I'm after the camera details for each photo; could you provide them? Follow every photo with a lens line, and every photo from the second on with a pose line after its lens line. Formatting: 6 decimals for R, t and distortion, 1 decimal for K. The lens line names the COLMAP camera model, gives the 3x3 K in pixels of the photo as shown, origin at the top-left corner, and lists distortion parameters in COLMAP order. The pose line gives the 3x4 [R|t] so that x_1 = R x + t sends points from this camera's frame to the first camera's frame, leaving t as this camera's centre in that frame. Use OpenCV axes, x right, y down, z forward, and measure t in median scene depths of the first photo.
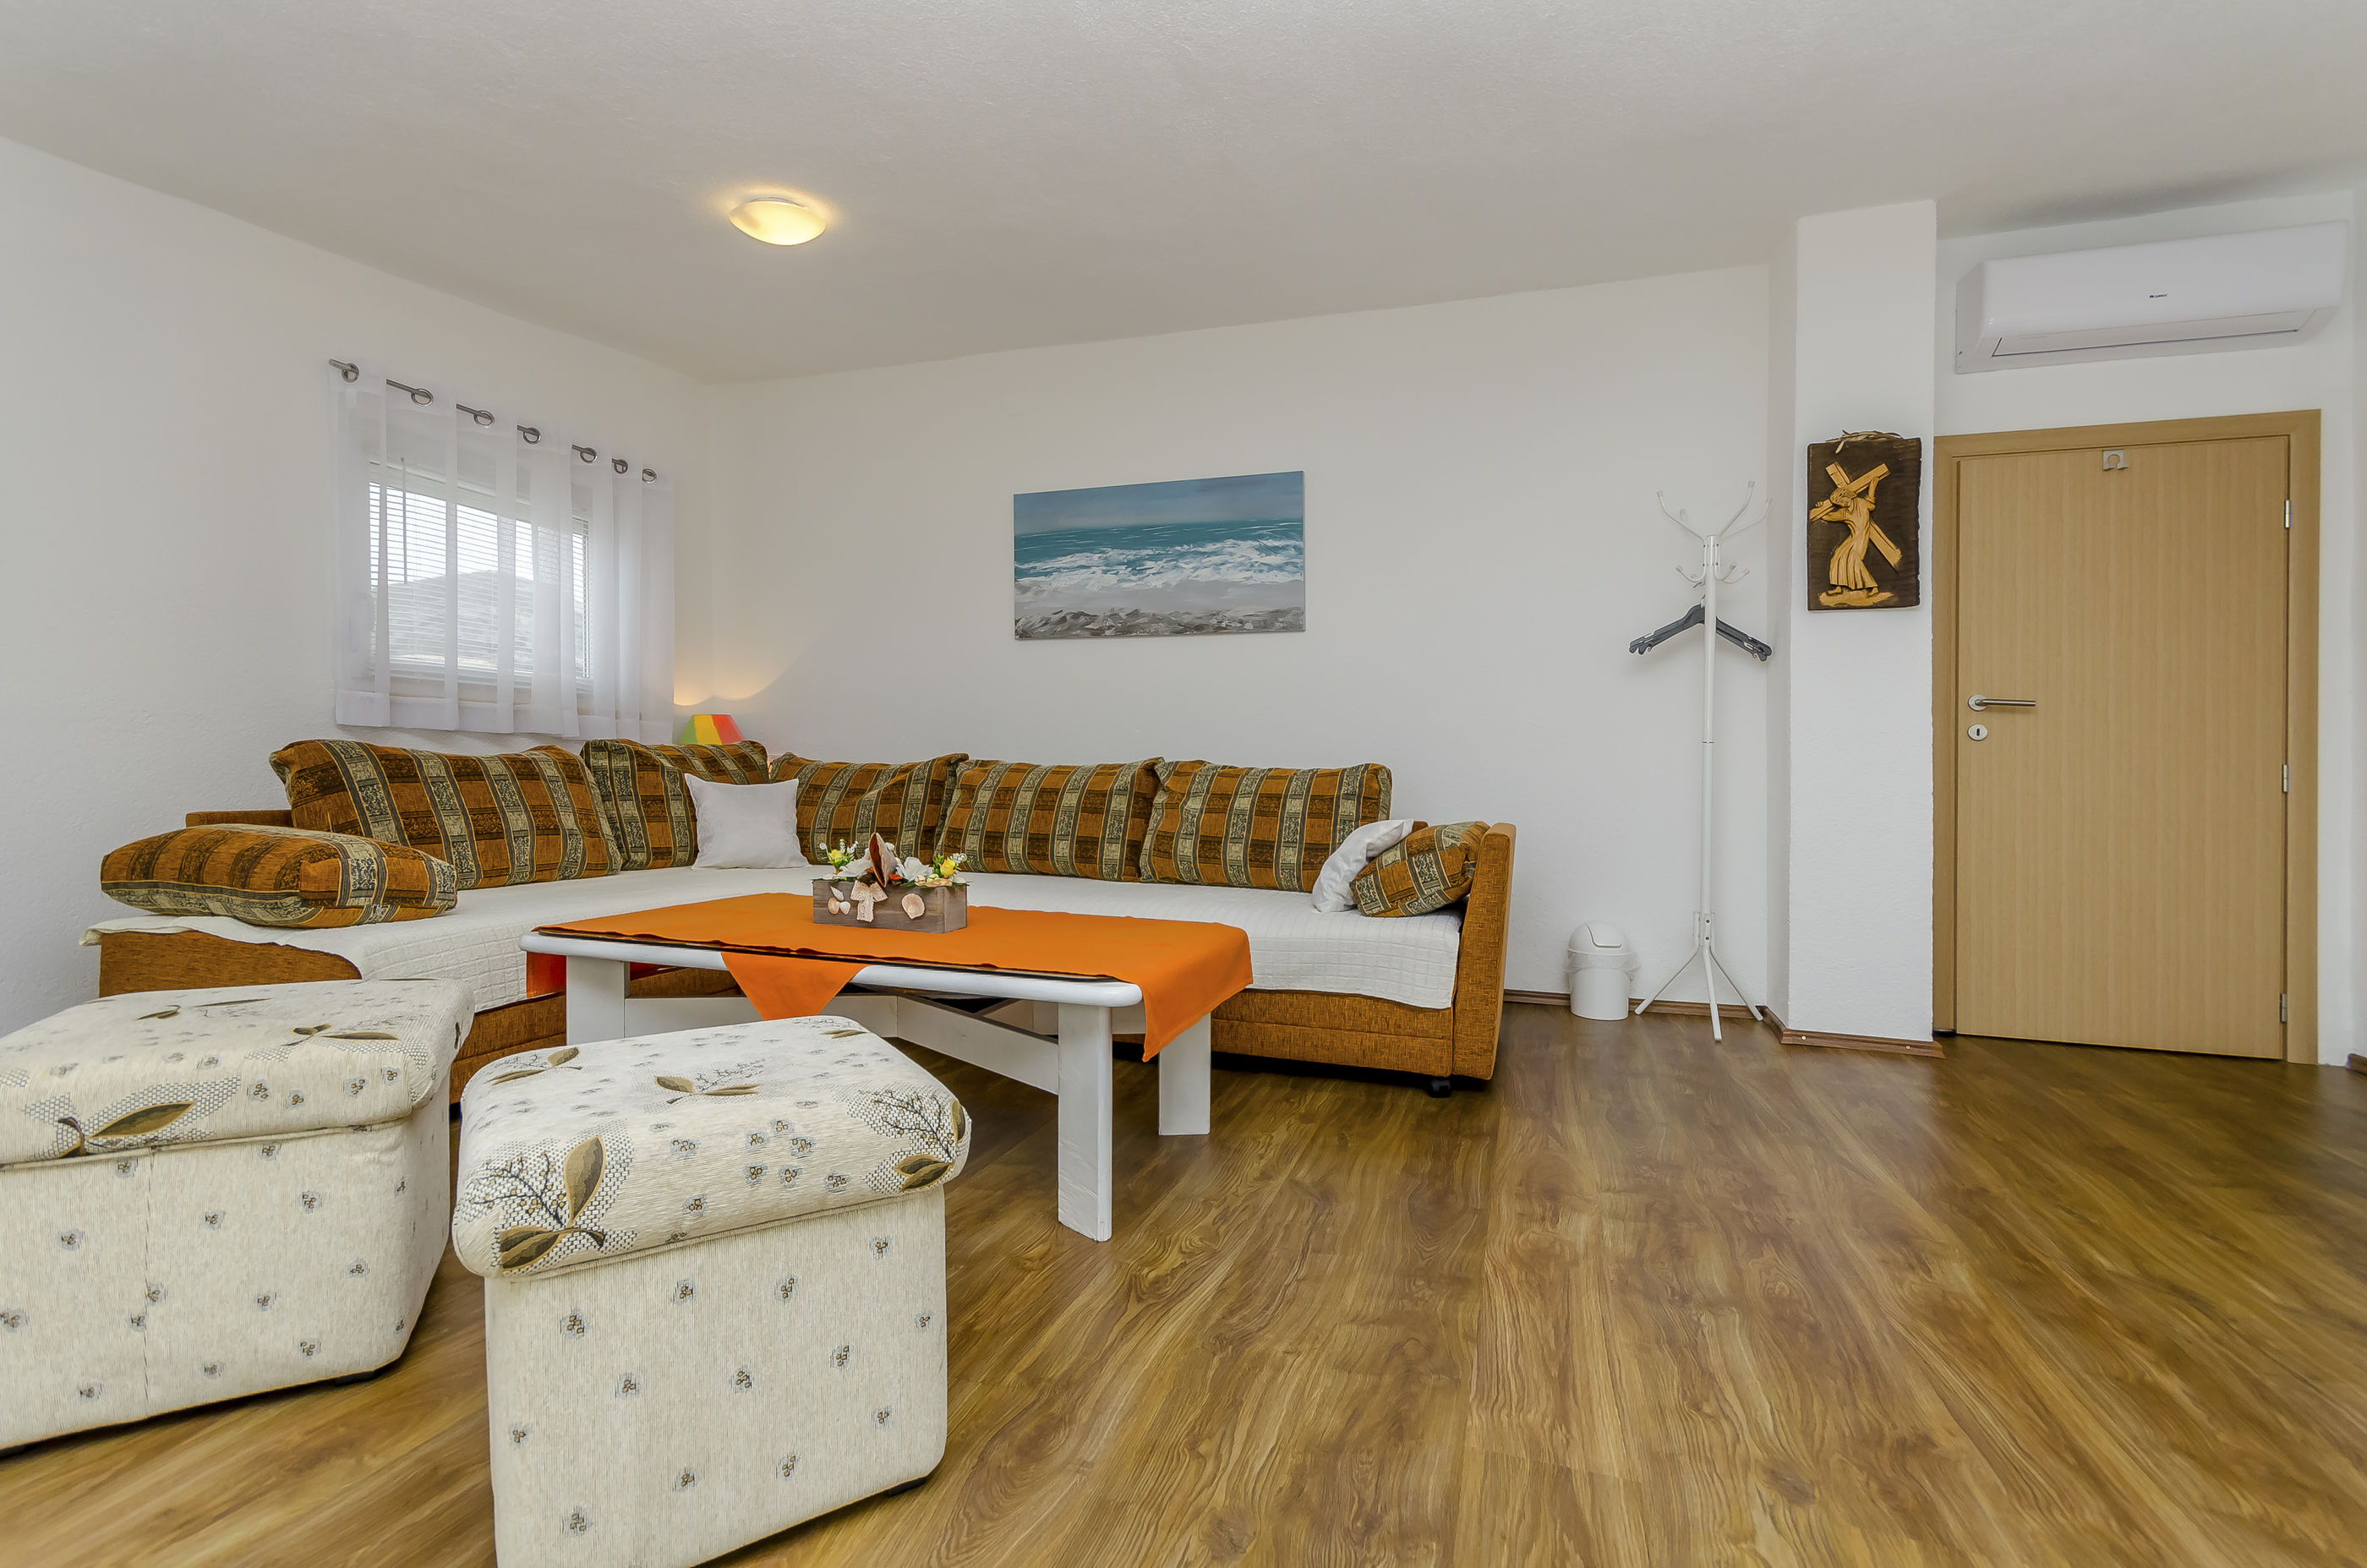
lens RADIAL K [[1040.7, 0, 1189.3], [0, 1040.7, 774.5], [0, 0, 1]] dist [0.002887, -0.000587]
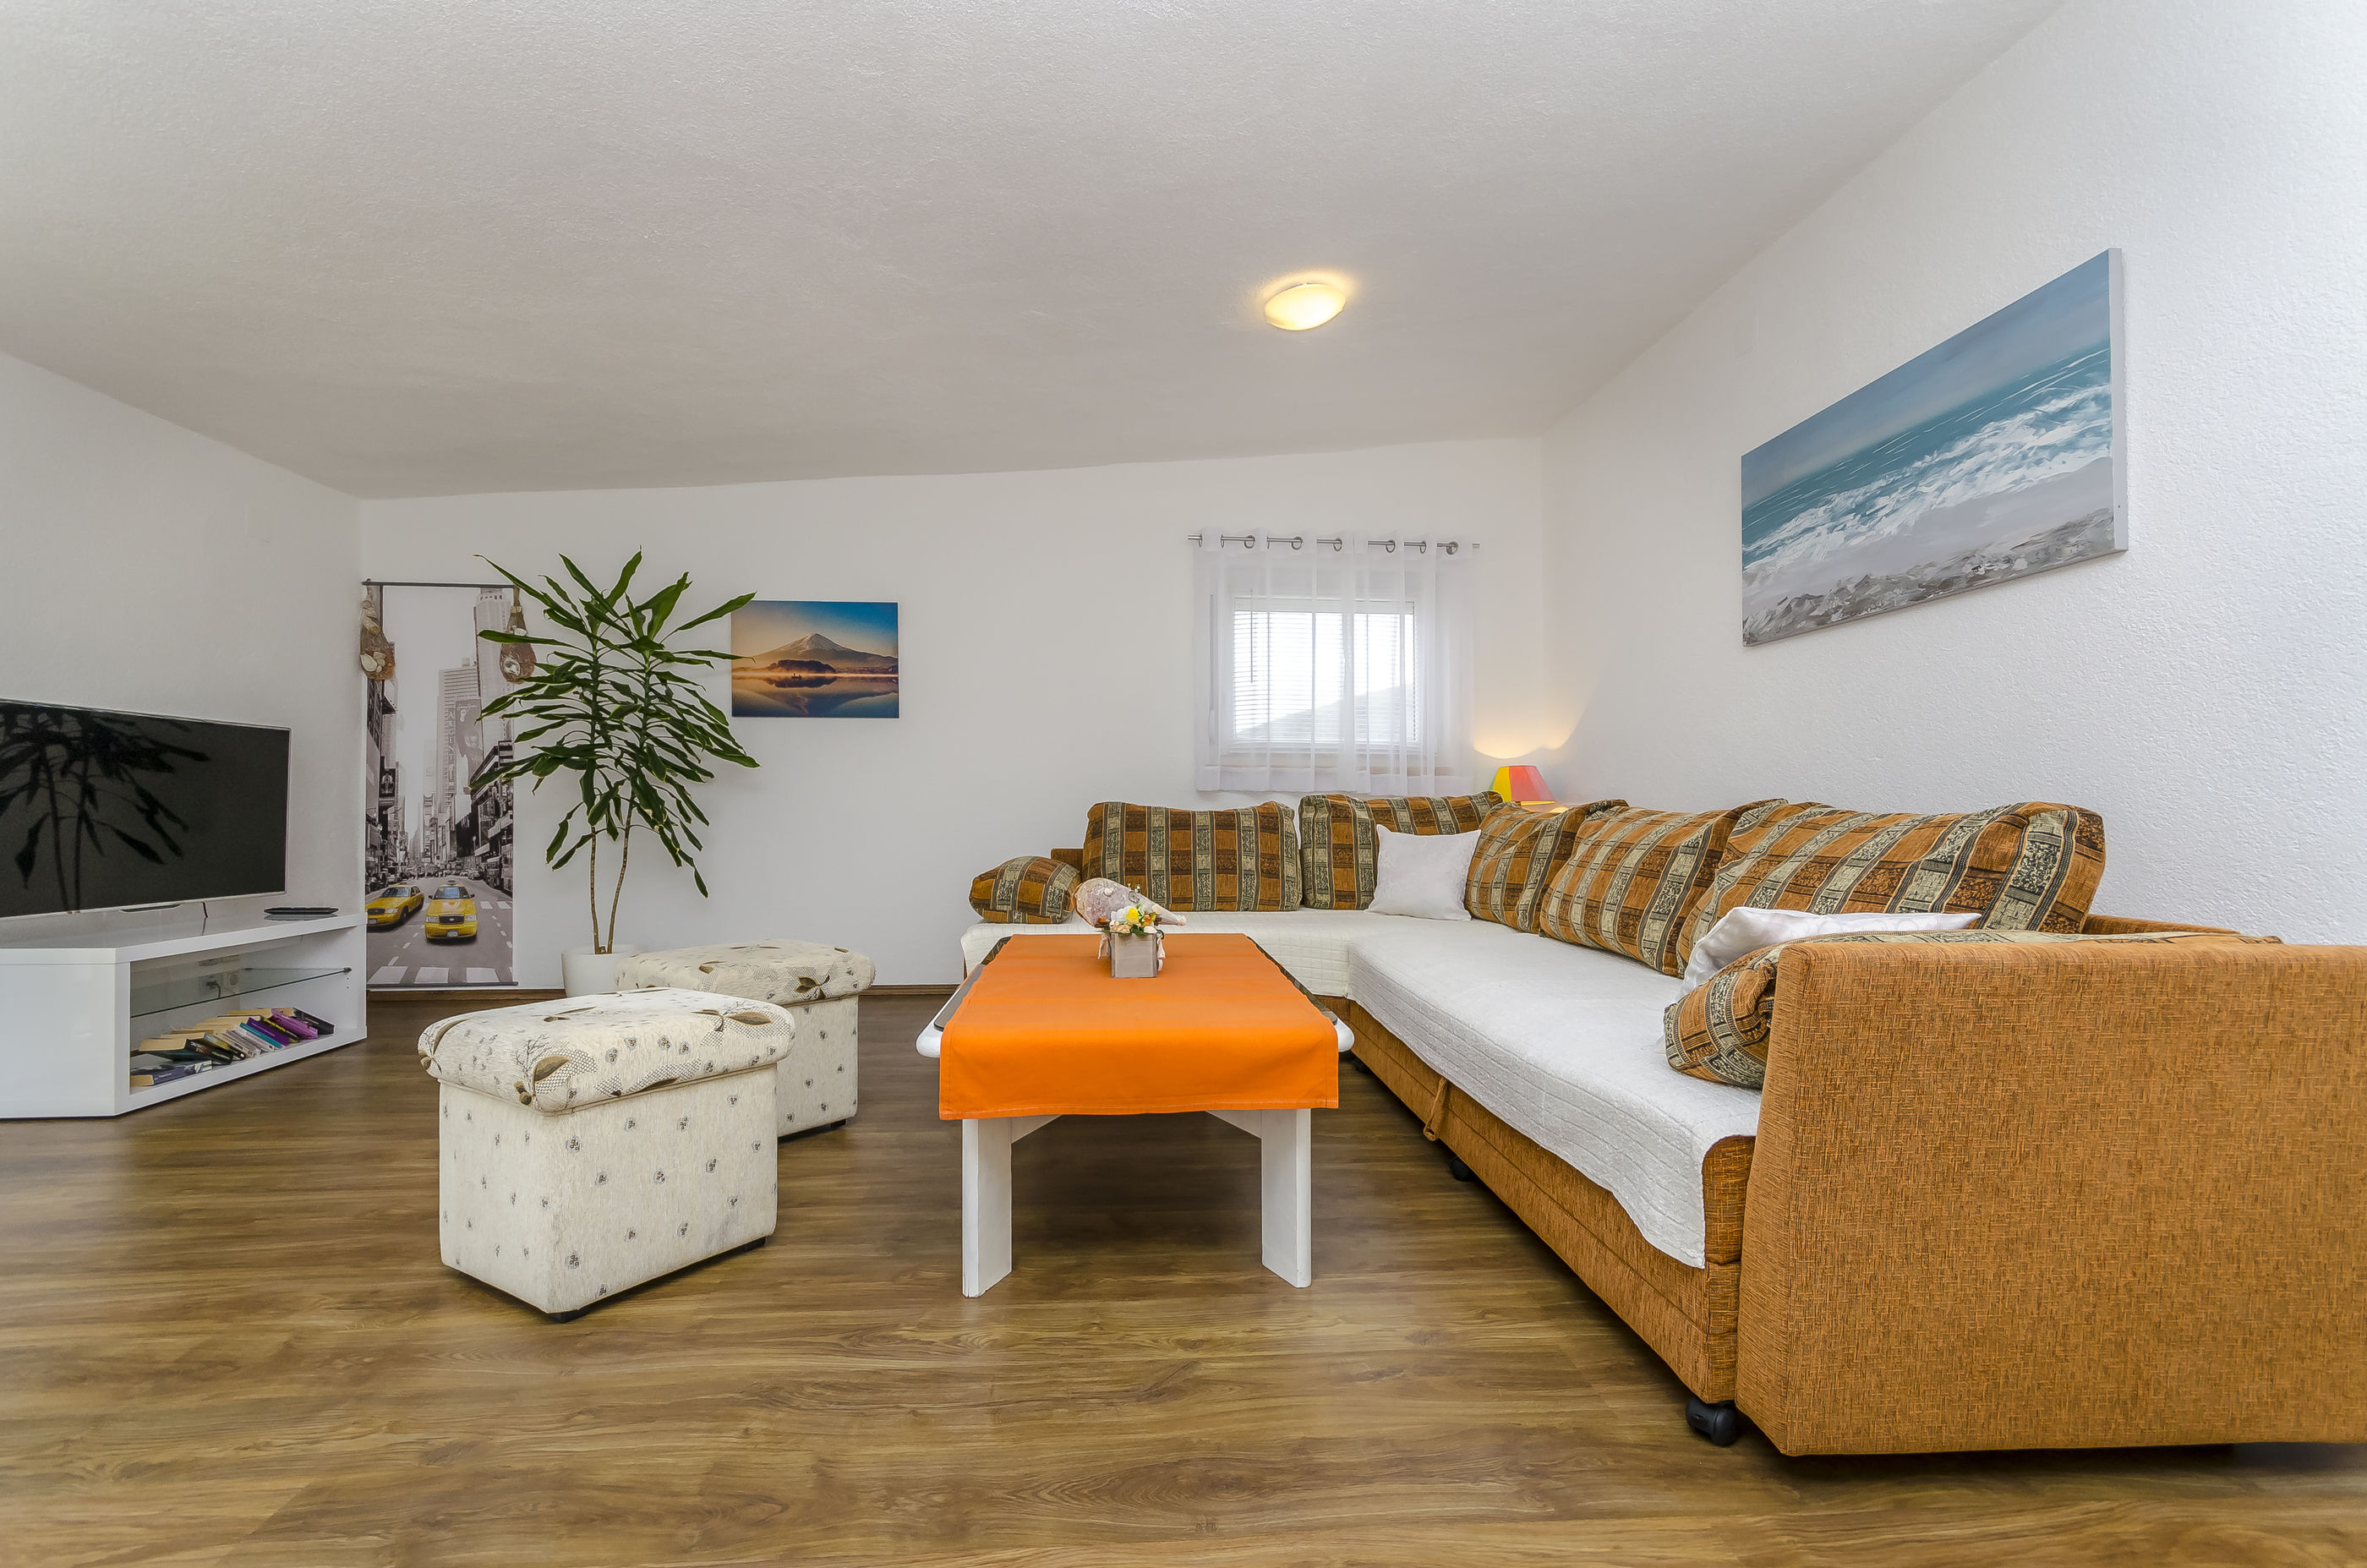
lens RADIAL K [[1040.7, 0, 1184.9], [0, 1040.7, 833.8], [0, 0, 1]] dist [0.002887, -0.000587]
pose [[0.391456, 0.009058, -0.920152, 0.410967], [0.001697, 0.999943, 0.010566, -0.002634], [0.920195, -0.005697, 0.391418, 0.361345]]
